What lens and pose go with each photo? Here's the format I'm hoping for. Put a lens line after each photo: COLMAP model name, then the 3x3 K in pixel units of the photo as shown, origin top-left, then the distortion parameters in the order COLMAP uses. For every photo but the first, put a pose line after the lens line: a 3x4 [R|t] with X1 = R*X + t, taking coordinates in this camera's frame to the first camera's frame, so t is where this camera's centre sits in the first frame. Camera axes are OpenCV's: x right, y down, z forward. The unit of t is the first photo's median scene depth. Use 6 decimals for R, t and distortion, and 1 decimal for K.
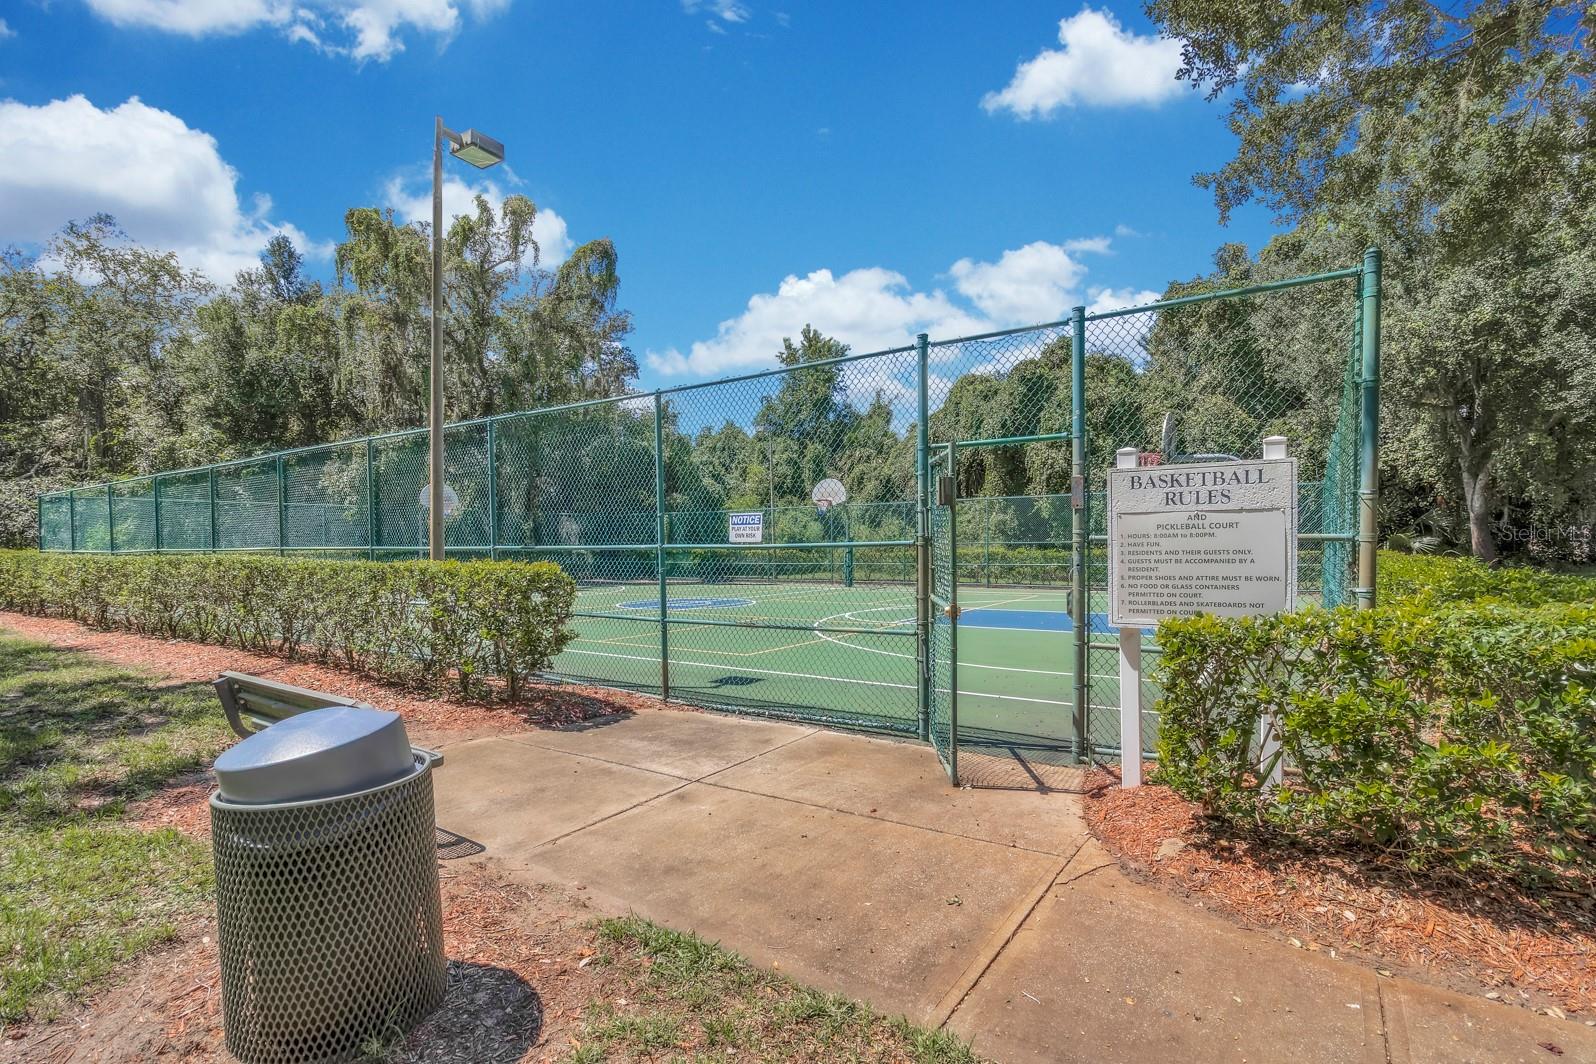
lens RADIAL K [[734.6, 0, 803.3], [0, 734.6, 541.1], [0, 0, 1]] dist [0.000213, -0.000008]
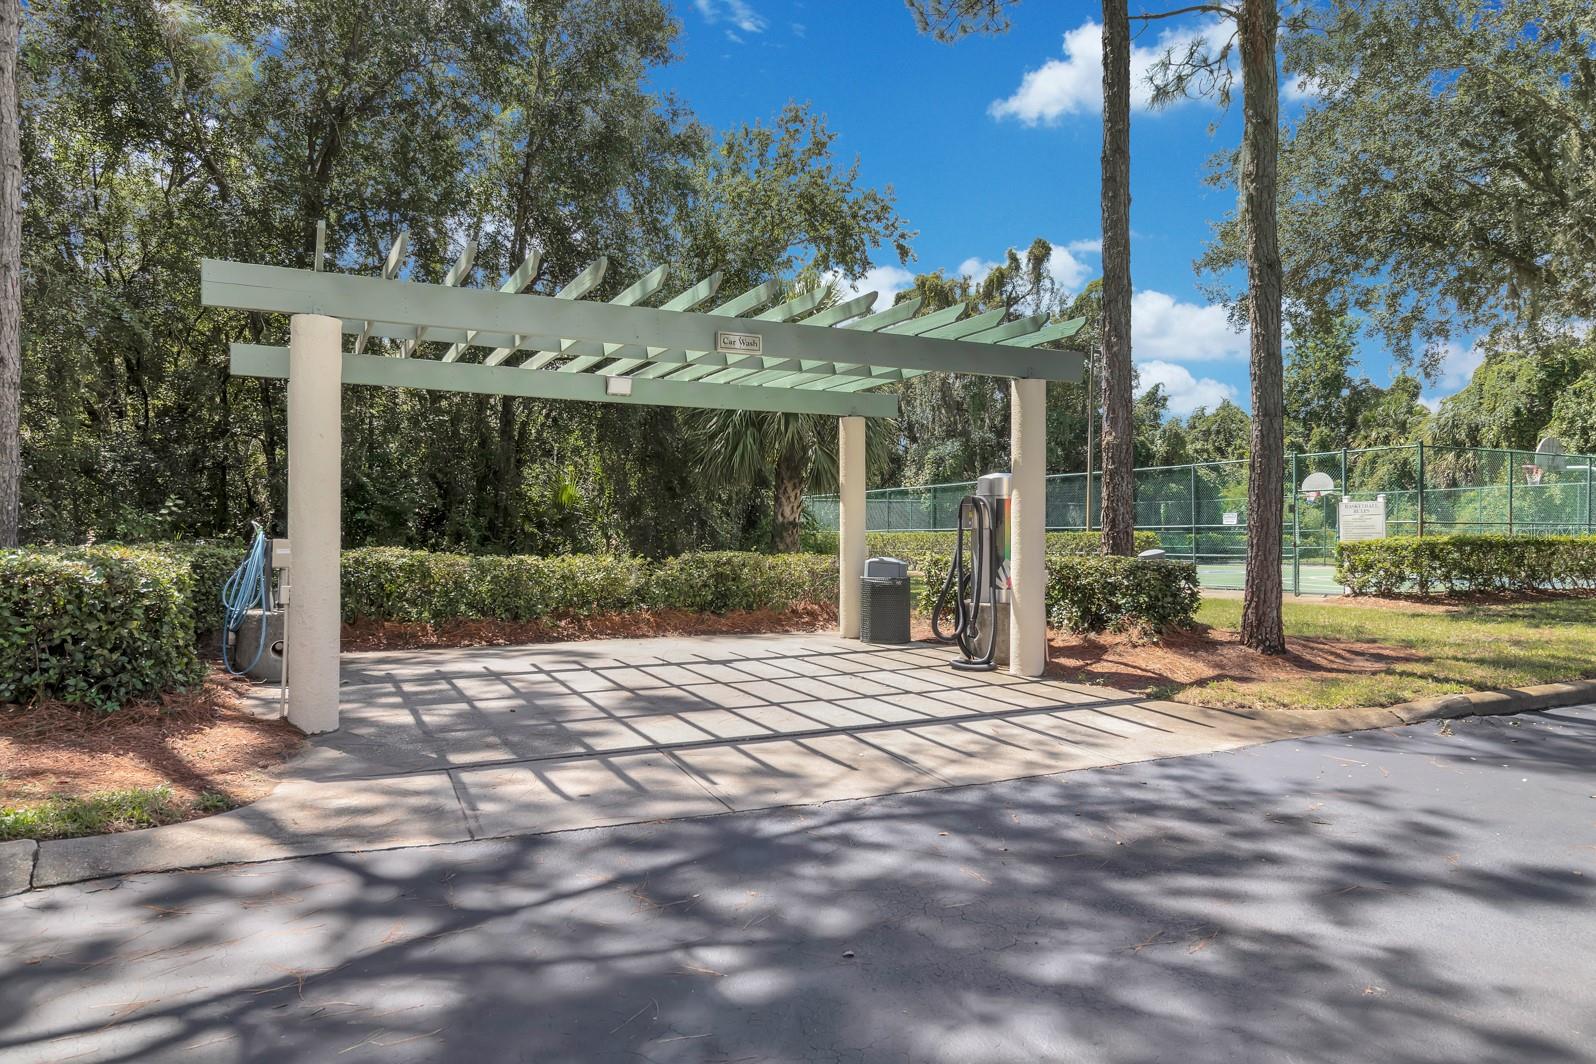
lens RADIAL K [[1012.6, 0, 799.5], [0, 1012.6, 536.8], [0, 0, 1]] dist [-0.002223, -0.000811]
pose [[0.878499, 0.007408, -0.477687, 0.054080], [-0.003866, 0.999957, 0.008397, 0.003686], [0.477729, -0.005530, 0.878490, -0.532786]]
